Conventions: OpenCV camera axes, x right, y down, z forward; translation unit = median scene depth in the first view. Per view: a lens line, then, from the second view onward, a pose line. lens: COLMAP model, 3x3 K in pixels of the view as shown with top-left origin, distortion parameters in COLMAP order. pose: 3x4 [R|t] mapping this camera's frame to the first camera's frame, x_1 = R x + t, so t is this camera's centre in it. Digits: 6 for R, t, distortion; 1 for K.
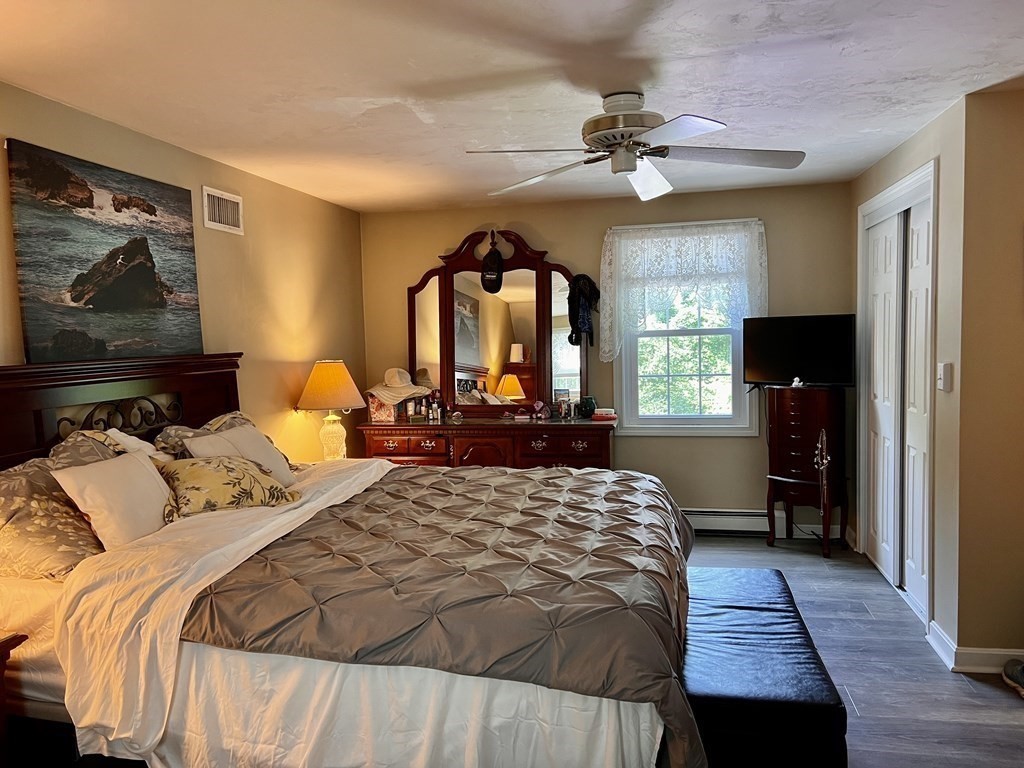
lens RADIAL K [[774.1, 0, 512.7], [0, 774.1, 383.4], [0, 0, 1]] dist [0.015909, 0.000866]
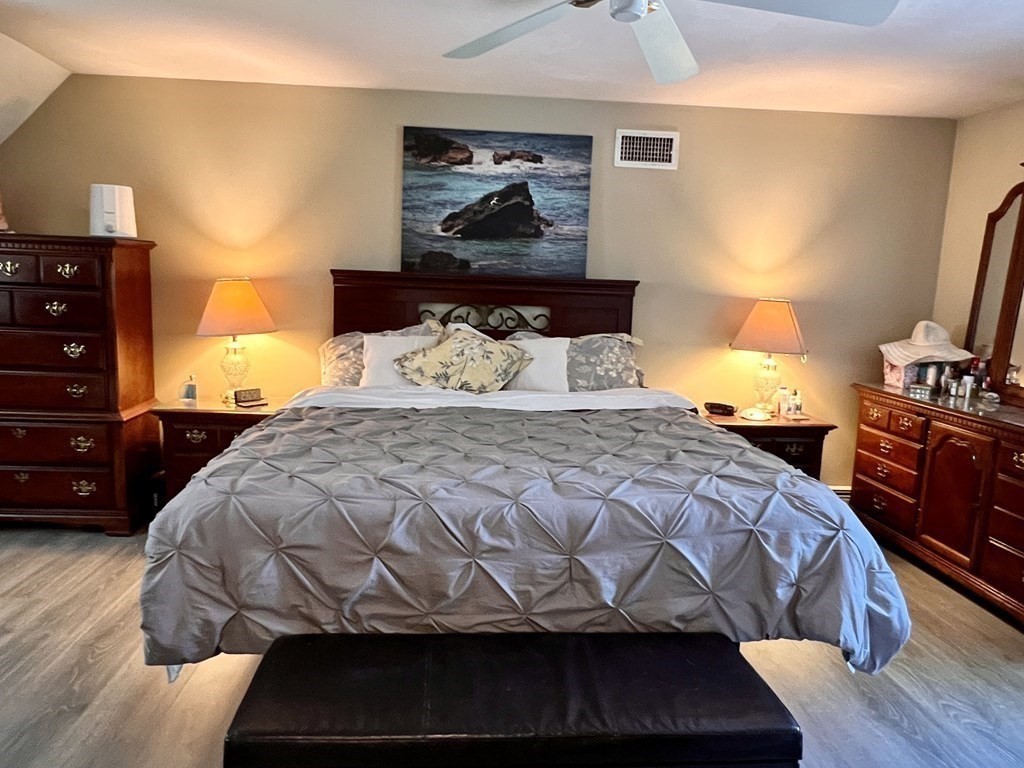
lens RADIAL K [[663.8, 0, 508.9], [0, 663.8, 382.4], [0, 0, 1]] dist [-0.001099, -0.002540]
pose [[0.257386, 0.173694, -0.950570, 0.636308], [-0.106558, 0.982815, 0.150733, -0.025788], [0.960415, 0.062495, 0.271471, 0.719663]]
